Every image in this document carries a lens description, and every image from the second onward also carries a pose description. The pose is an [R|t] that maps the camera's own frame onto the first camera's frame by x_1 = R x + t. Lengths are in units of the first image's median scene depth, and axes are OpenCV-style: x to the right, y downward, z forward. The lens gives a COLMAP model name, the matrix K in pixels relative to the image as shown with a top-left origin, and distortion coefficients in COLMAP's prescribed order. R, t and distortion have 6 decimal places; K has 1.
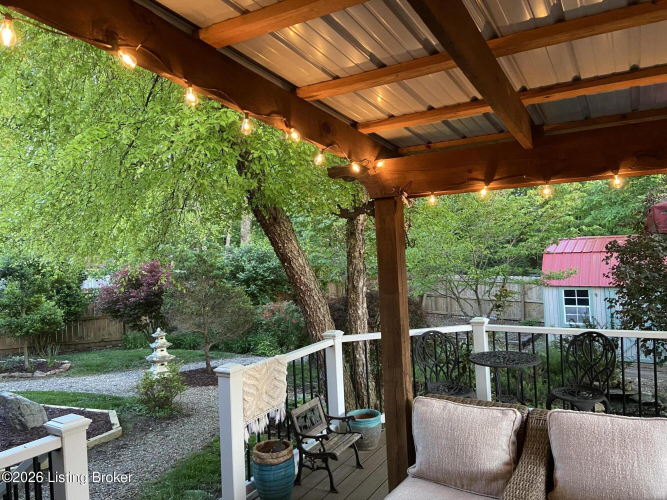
lens RADIAL K [[498.0, 0, 333.5], [0, 498.0, 250.0], [0, 0, 1]] dist [0.108221, -0.133776]
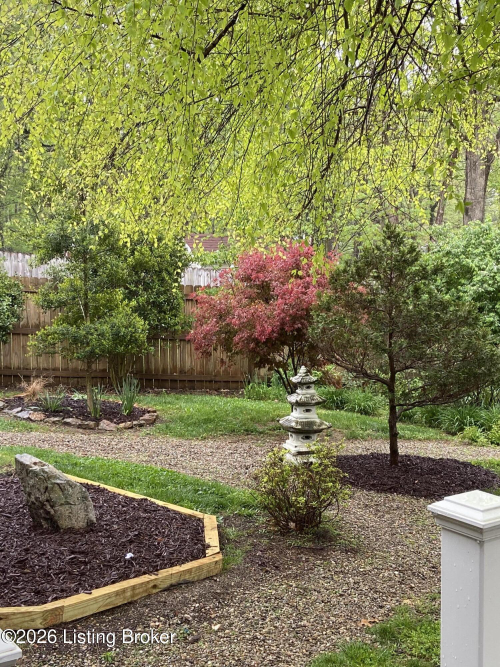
lens RADIAL K [[907.7, 0, 250.0], [0, 907.7, 333.5], [0, 0, 1]] dist [0.001375, 0.000475]
pose [[0.917701, 0.078447, -0.389449, -0.042553], [-0.038178, 0.993187, 0.110096, 0.023452], [0.395433, -0.086167, 0.914444, 0.146008]]
